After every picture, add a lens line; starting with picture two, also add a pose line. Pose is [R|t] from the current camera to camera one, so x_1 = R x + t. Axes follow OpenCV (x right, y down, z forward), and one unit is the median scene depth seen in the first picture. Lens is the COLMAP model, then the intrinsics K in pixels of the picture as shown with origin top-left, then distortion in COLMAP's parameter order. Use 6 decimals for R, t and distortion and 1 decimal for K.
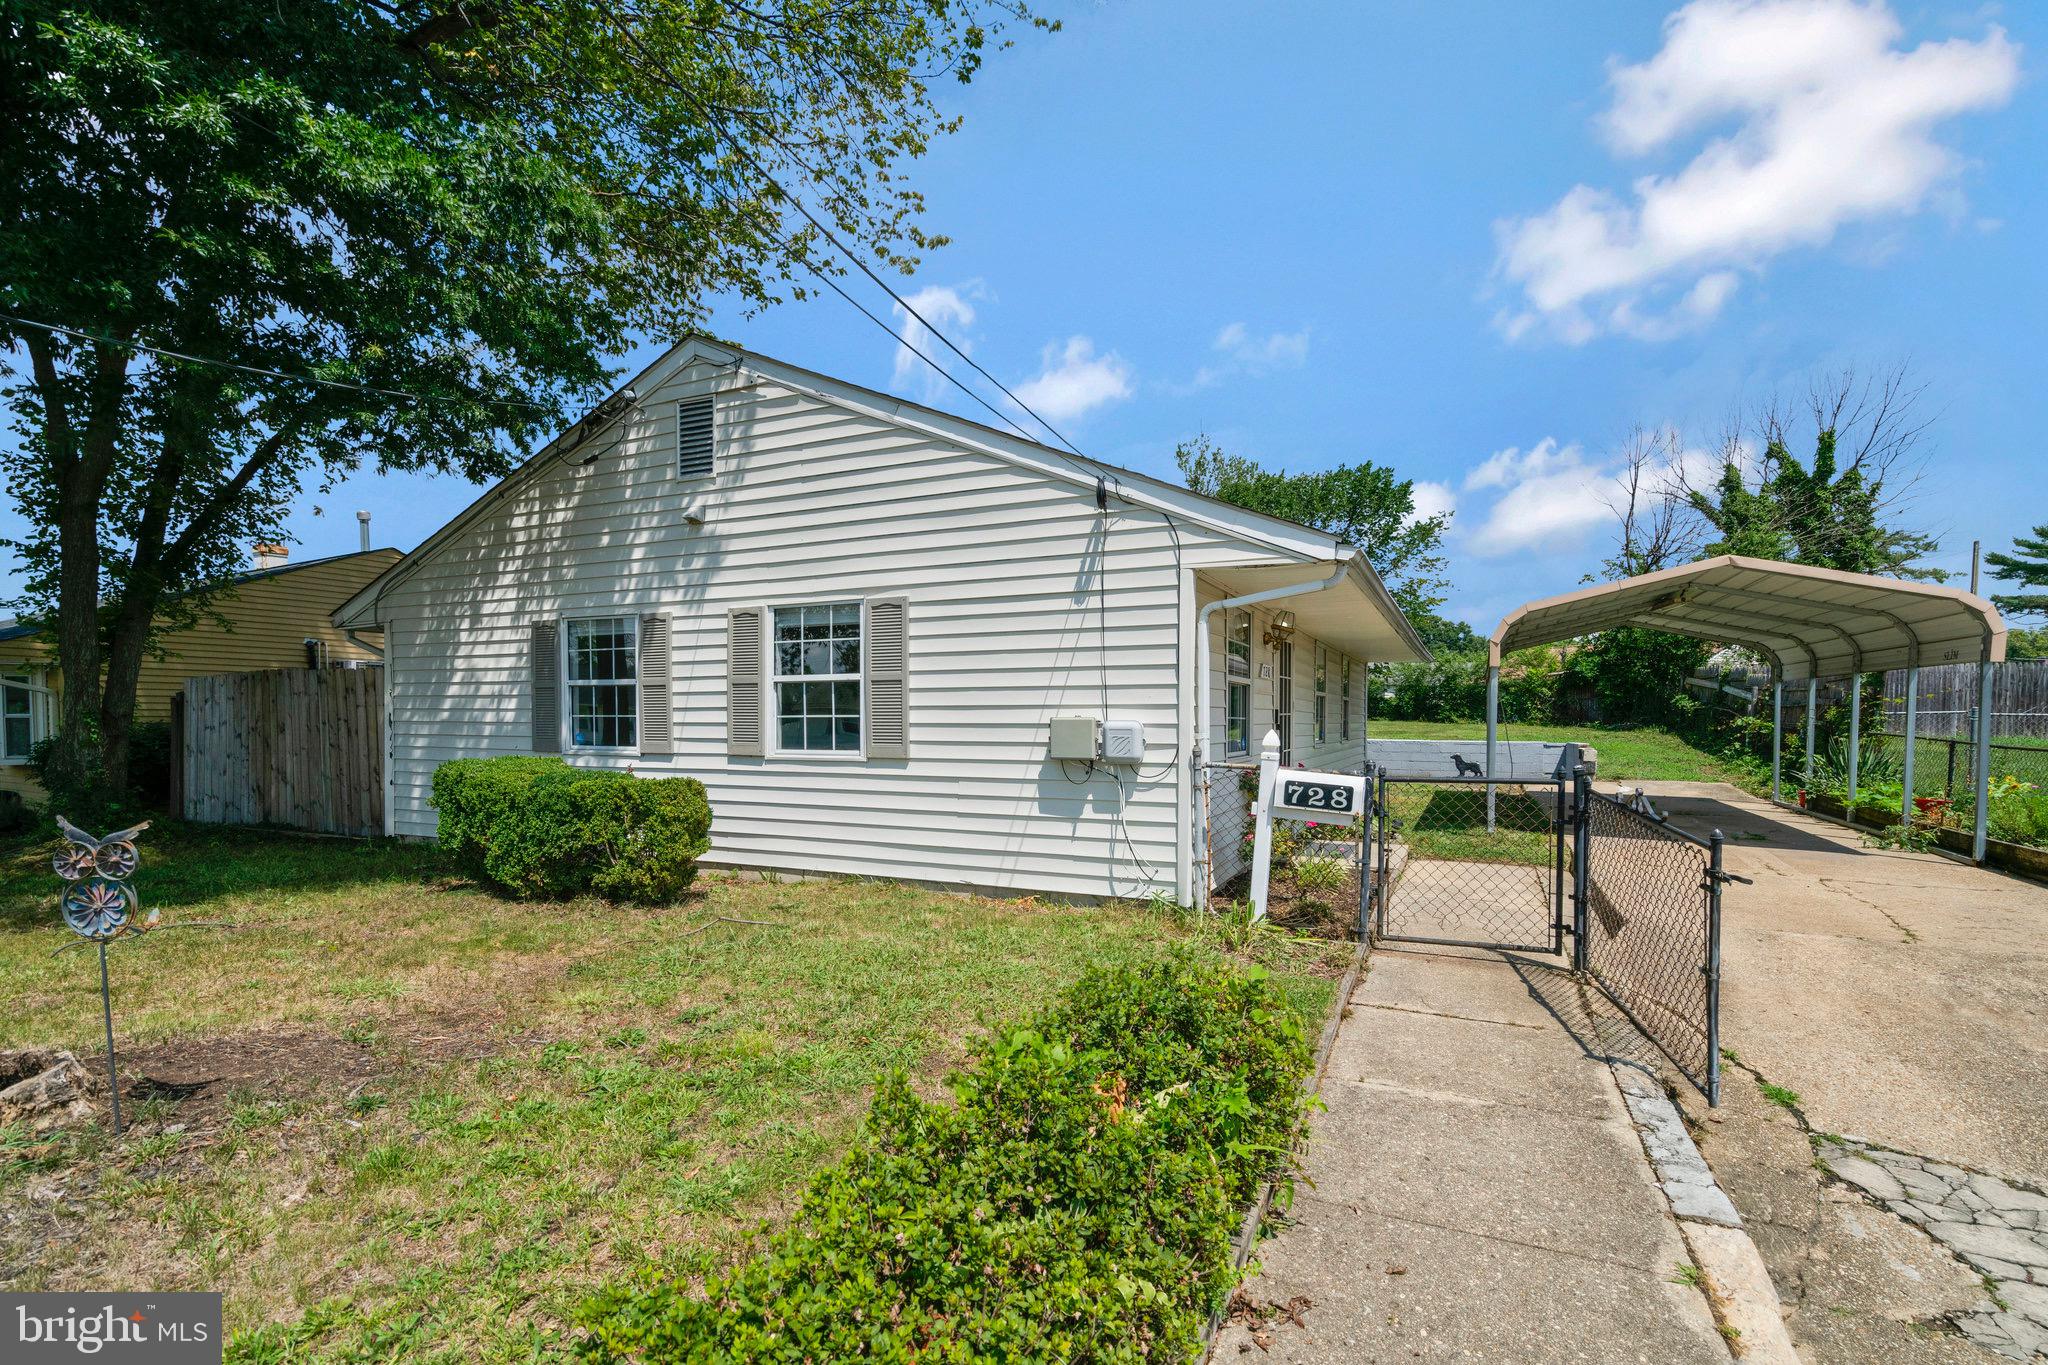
lens RADIAL K [[946.0, 0, 1053.8], [0, 946.0, 750.1], [0, 0, 1]] dist [-0.002731, 0.002278]
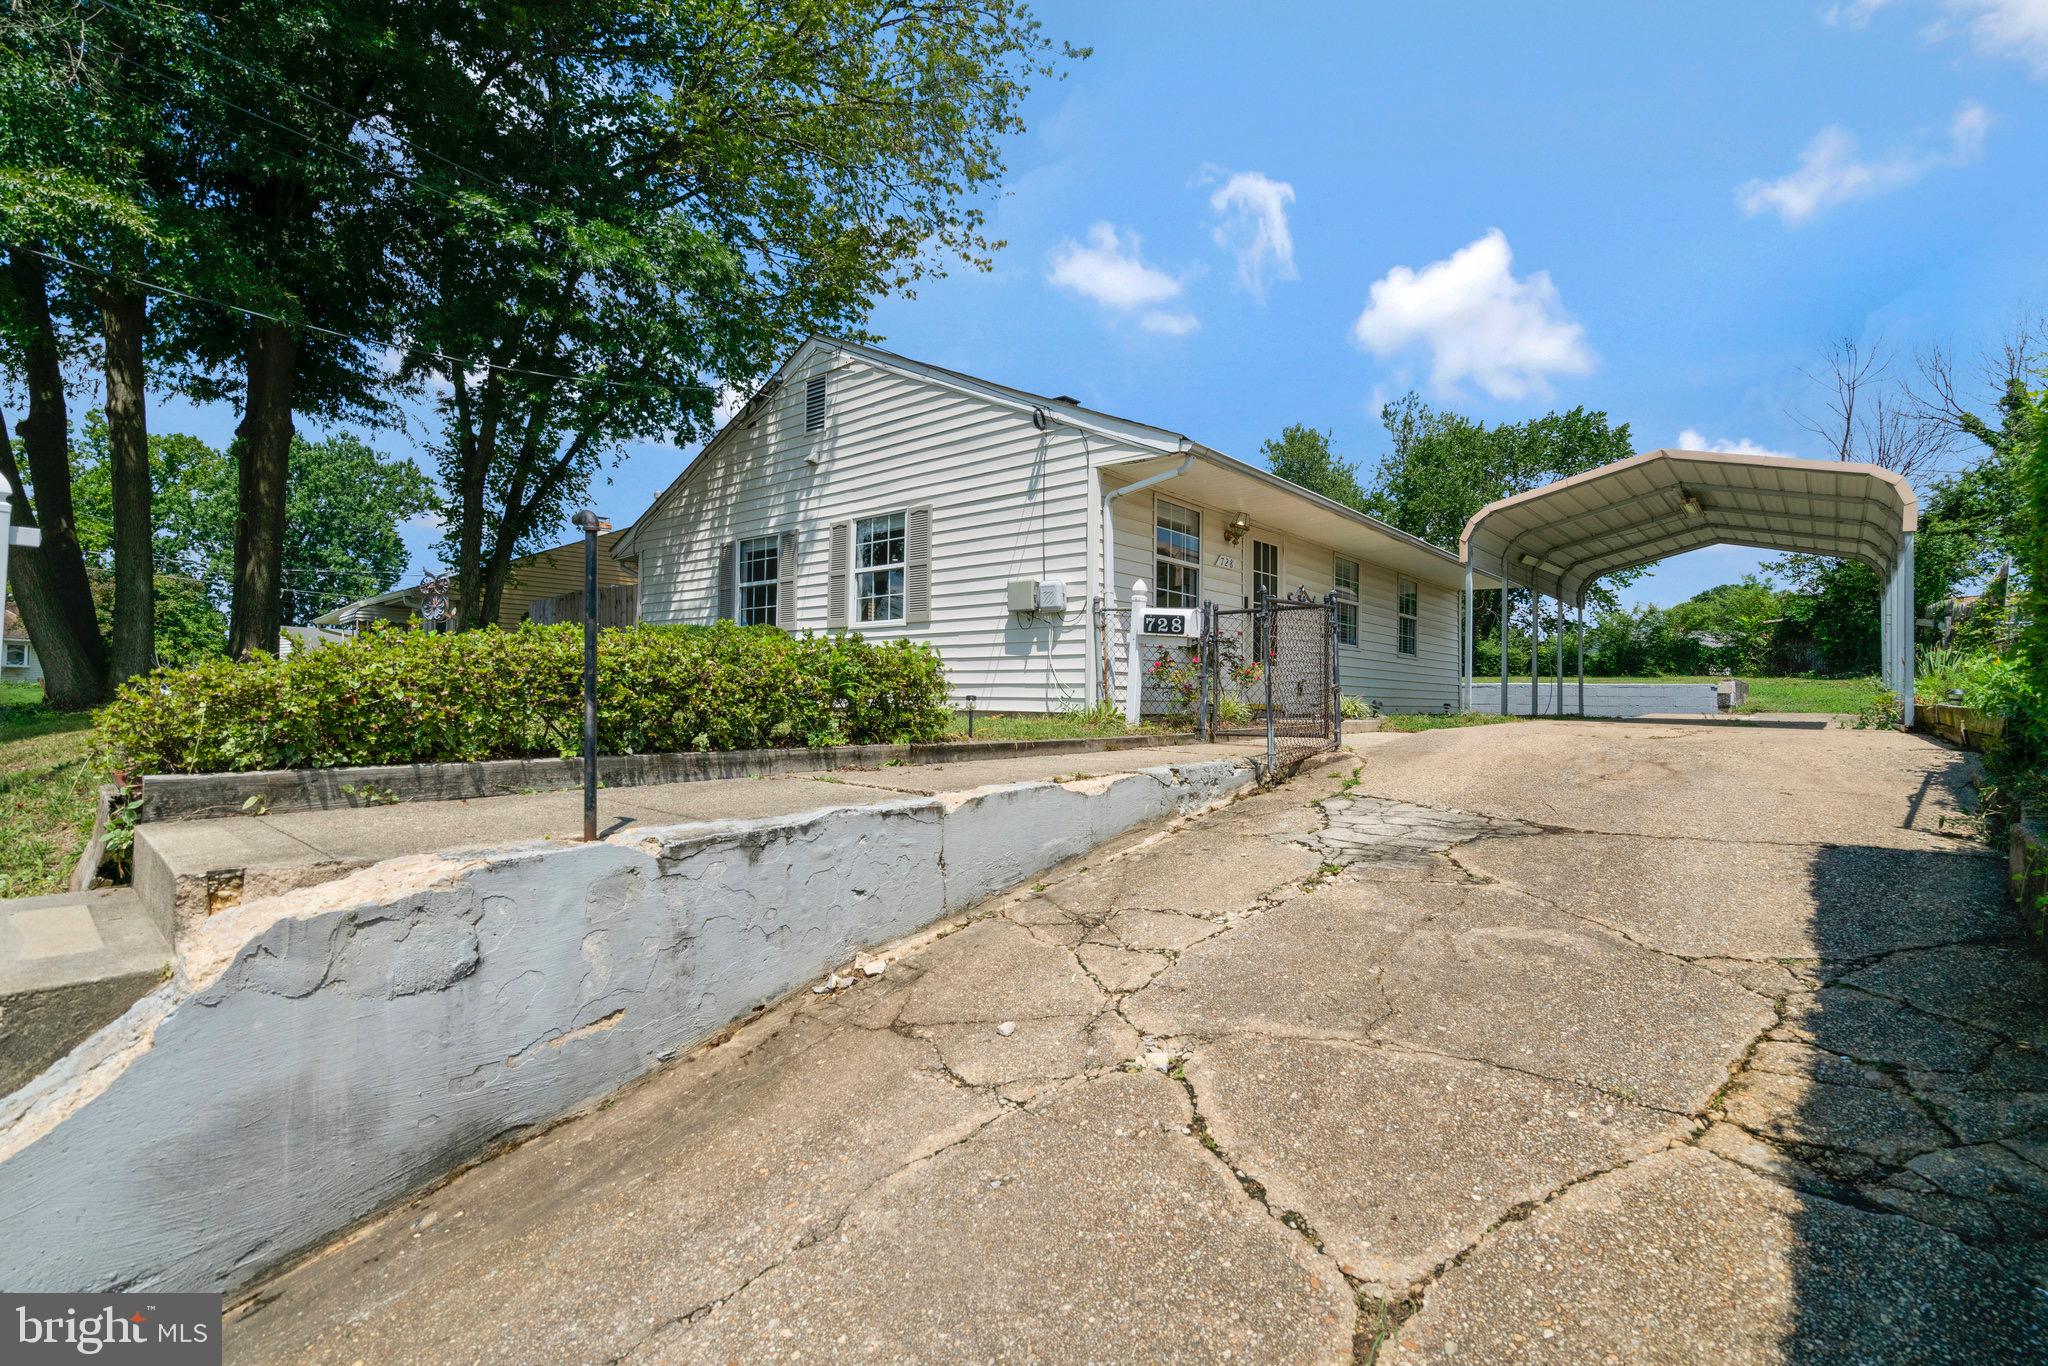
lens RADIAL K [[946.0, 0, 1021.8], [0, 946.0, 686.9], [0, 0, 1]] dist [-0.002731, 0.002278]
pose [[0.958422, 0.018092, -0.284780, 0.359945], [-0.030688, 0.998735, -0.039830, 0.151530], [0.283699, 0.046913, 0.957765, -0.271561]]
